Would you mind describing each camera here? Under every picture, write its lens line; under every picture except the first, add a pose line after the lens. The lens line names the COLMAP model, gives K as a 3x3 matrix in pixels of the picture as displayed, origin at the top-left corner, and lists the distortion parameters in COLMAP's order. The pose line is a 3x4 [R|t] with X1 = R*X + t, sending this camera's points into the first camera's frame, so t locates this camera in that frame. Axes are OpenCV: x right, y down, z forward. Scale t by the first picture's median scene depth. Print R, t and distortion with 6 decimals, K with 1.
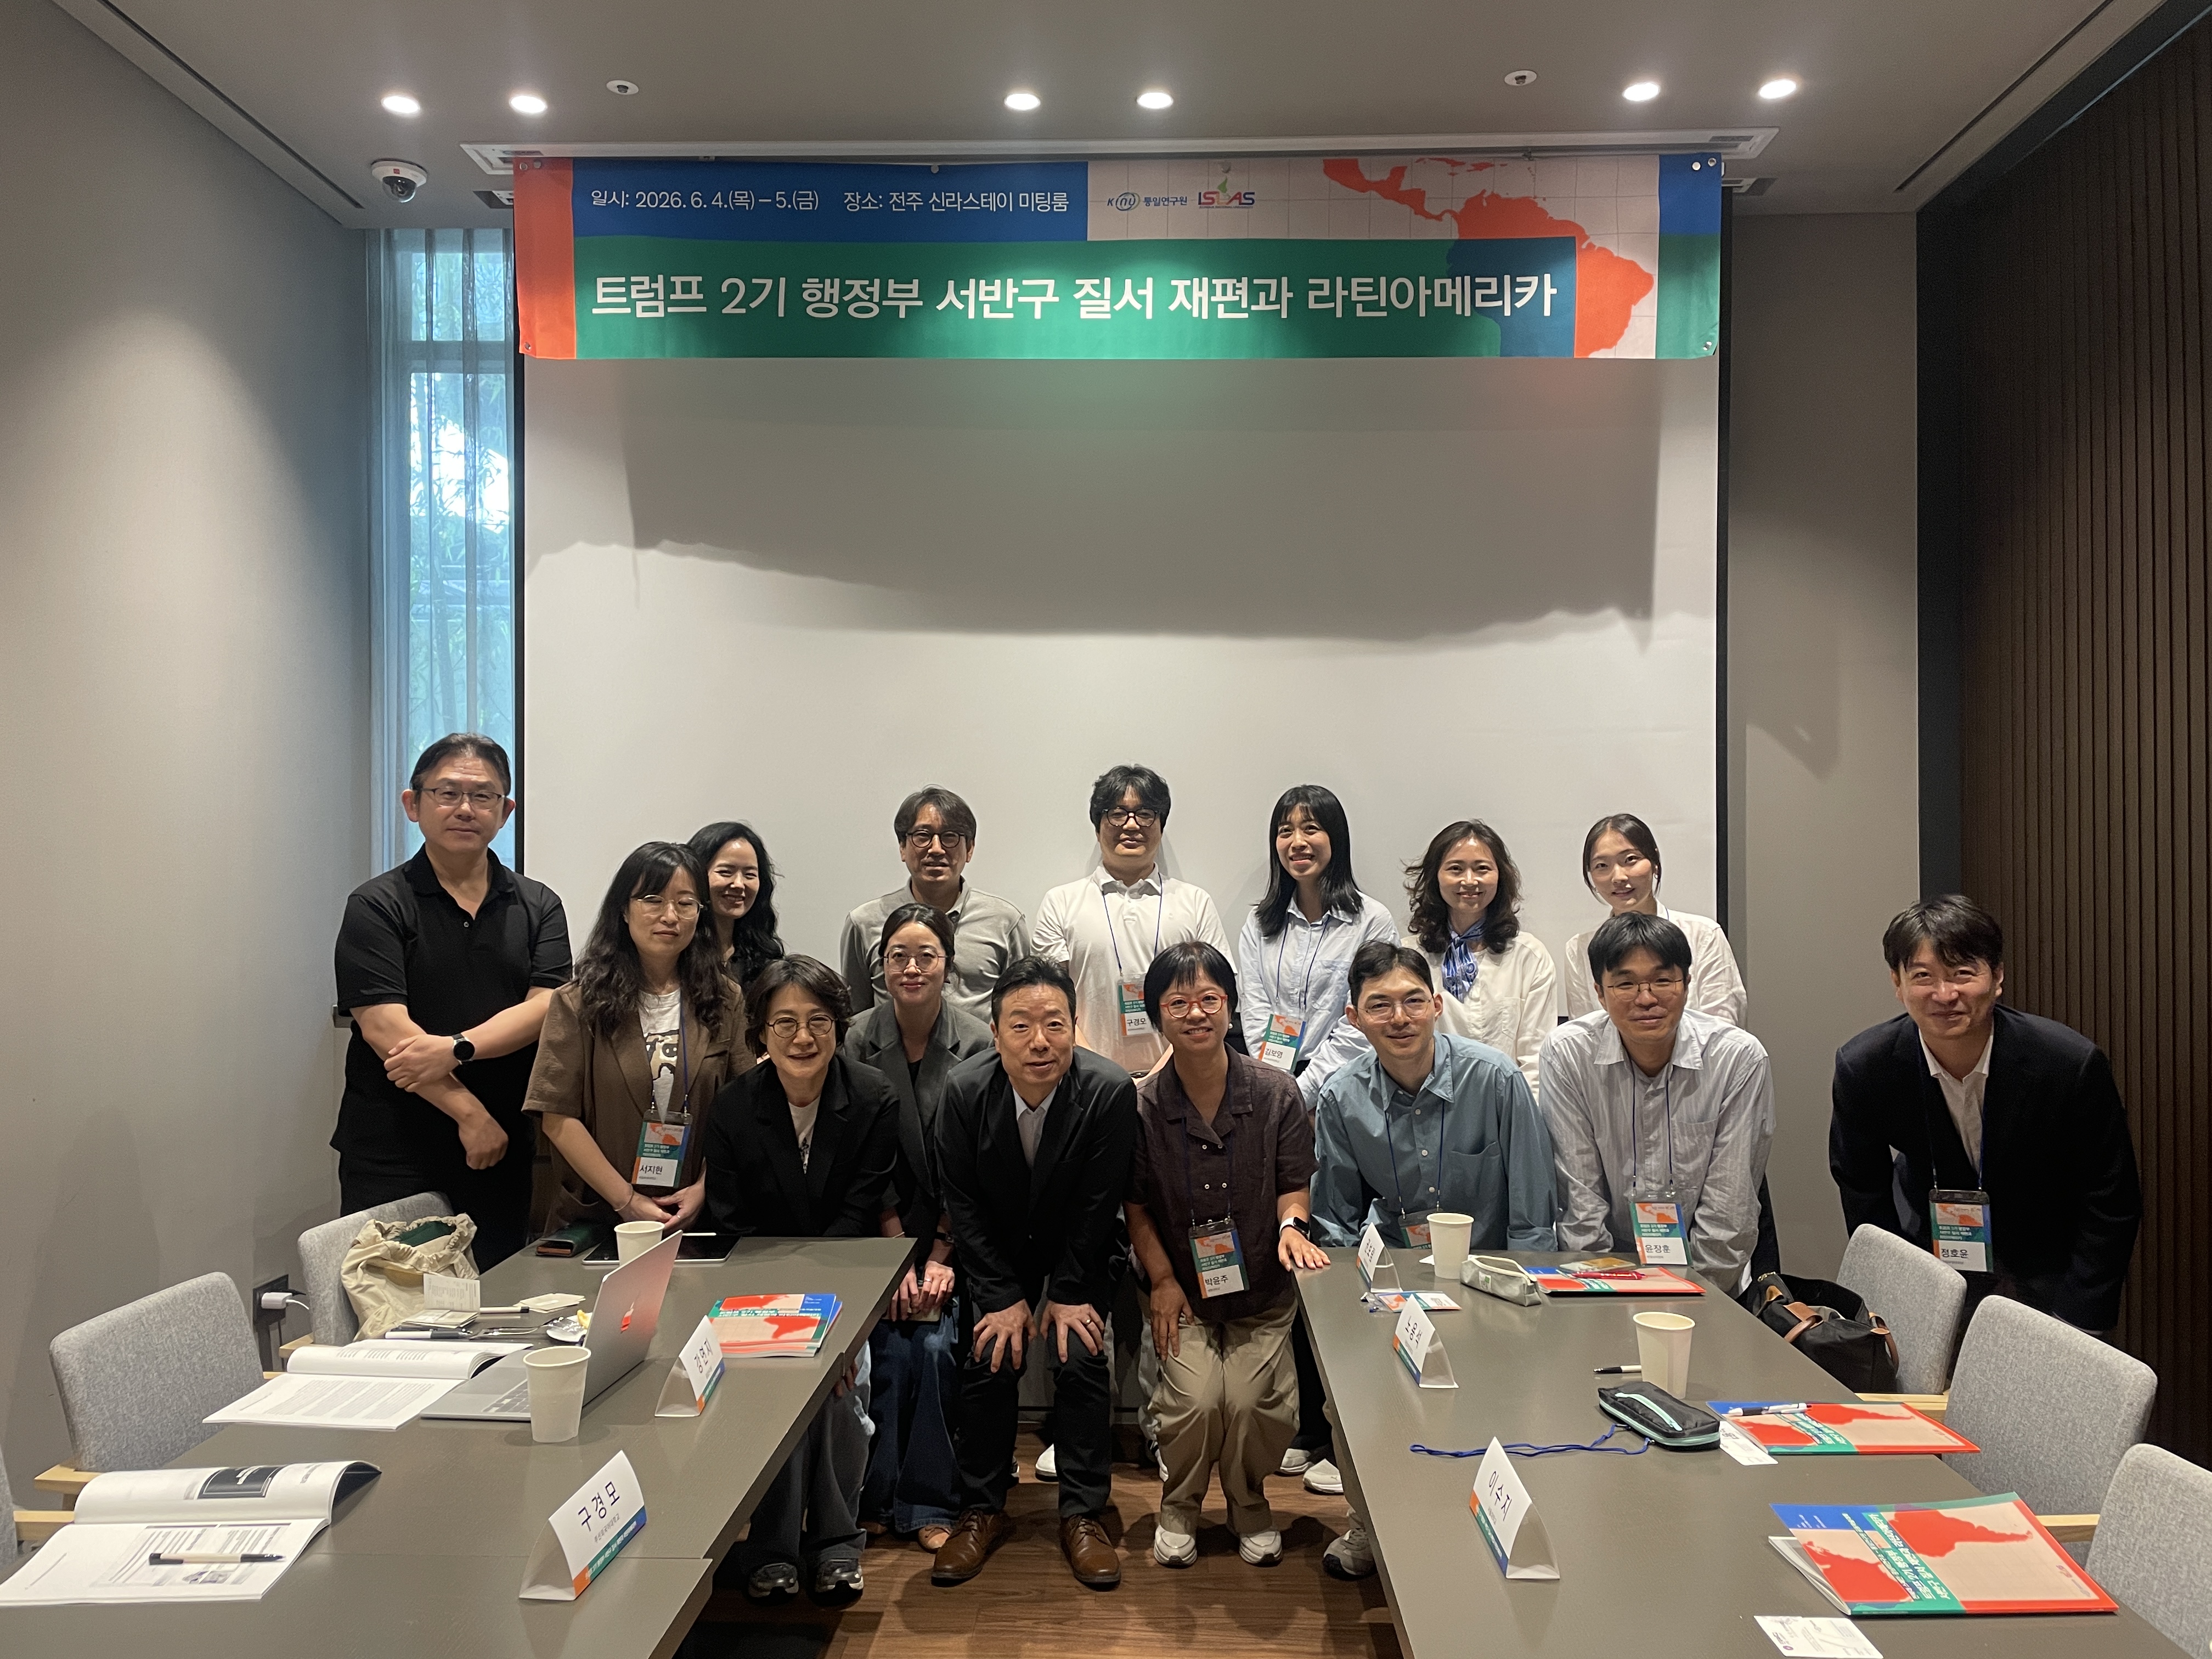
lens RADIAL K [[1665.1, 0, 1103.6], [0, 1665.1, 824.4], [0, 0, 1]] dist [0.051571, 0.001537]
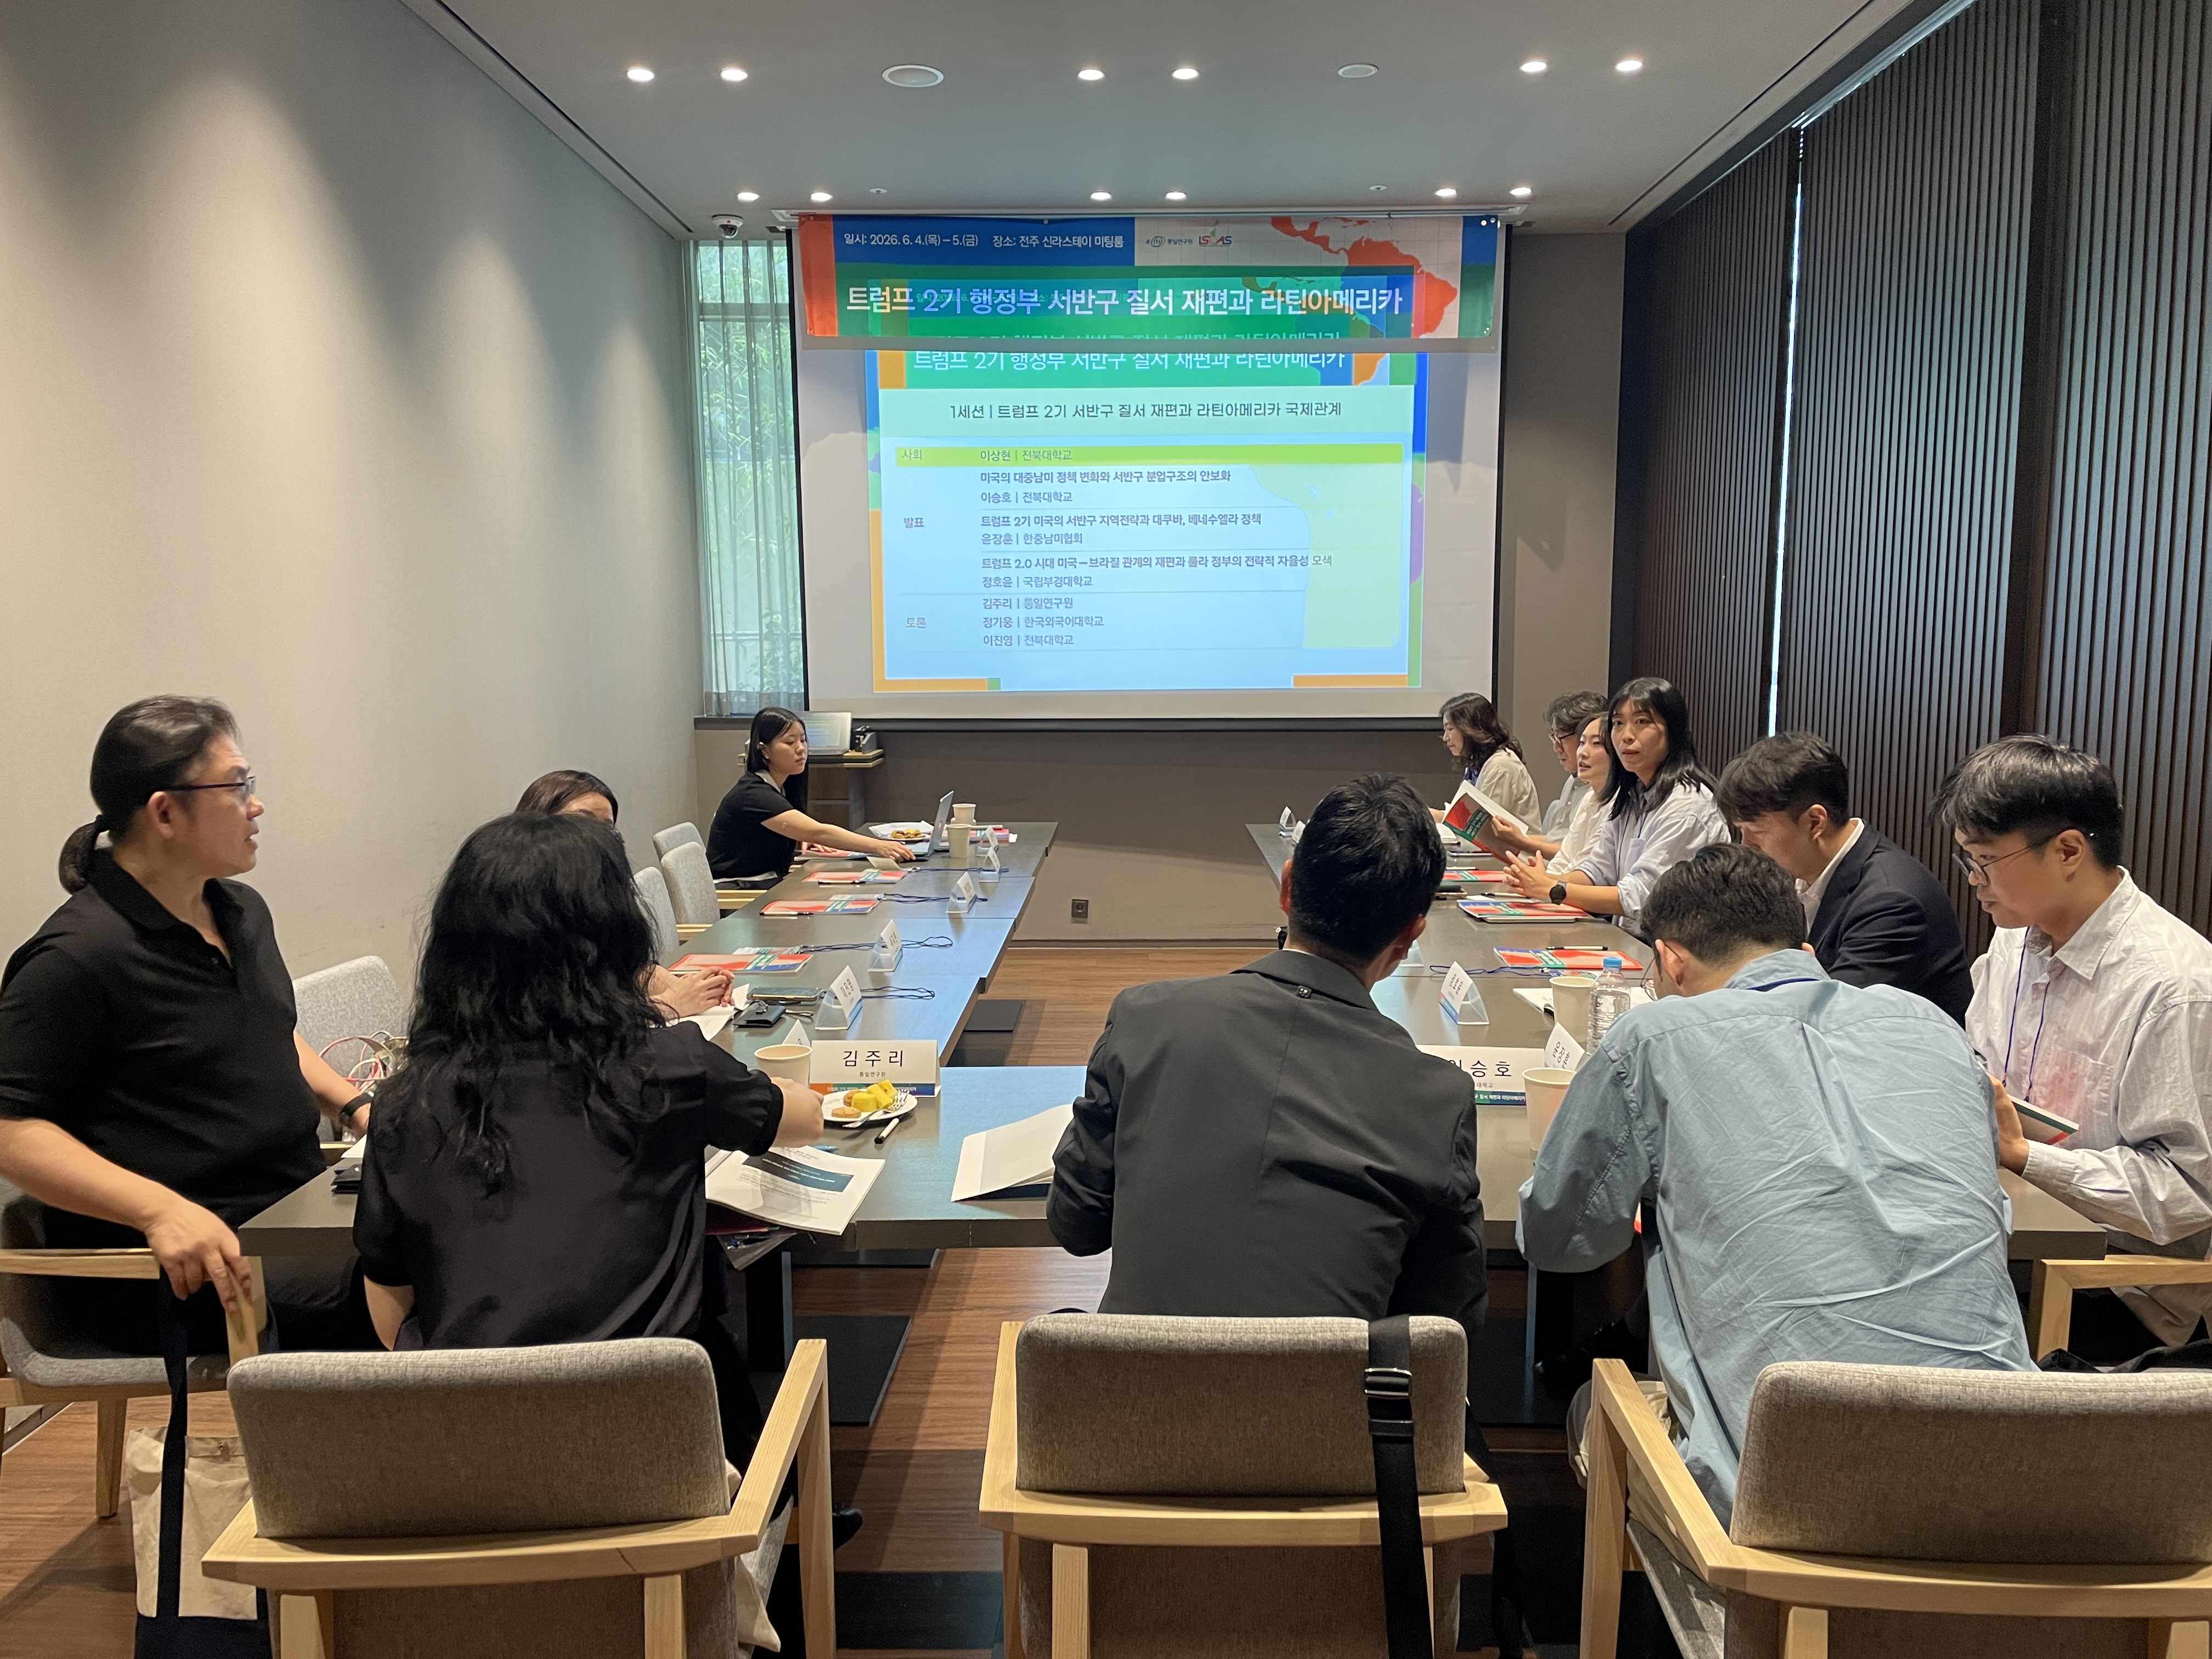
lens RADIAL K [[1665.1, 0, 1099.7], [0, 1665.1, 839.9], [0, 0, 1]] dist [0.051571, 0.001537]
pose [[0.999922, -0.009043, 0.008568, -0.066402], [0.007508, 0.986317, 0.164690, -0.049179], [-0.009940, -0.164612, 0.986308, -0.808278]]
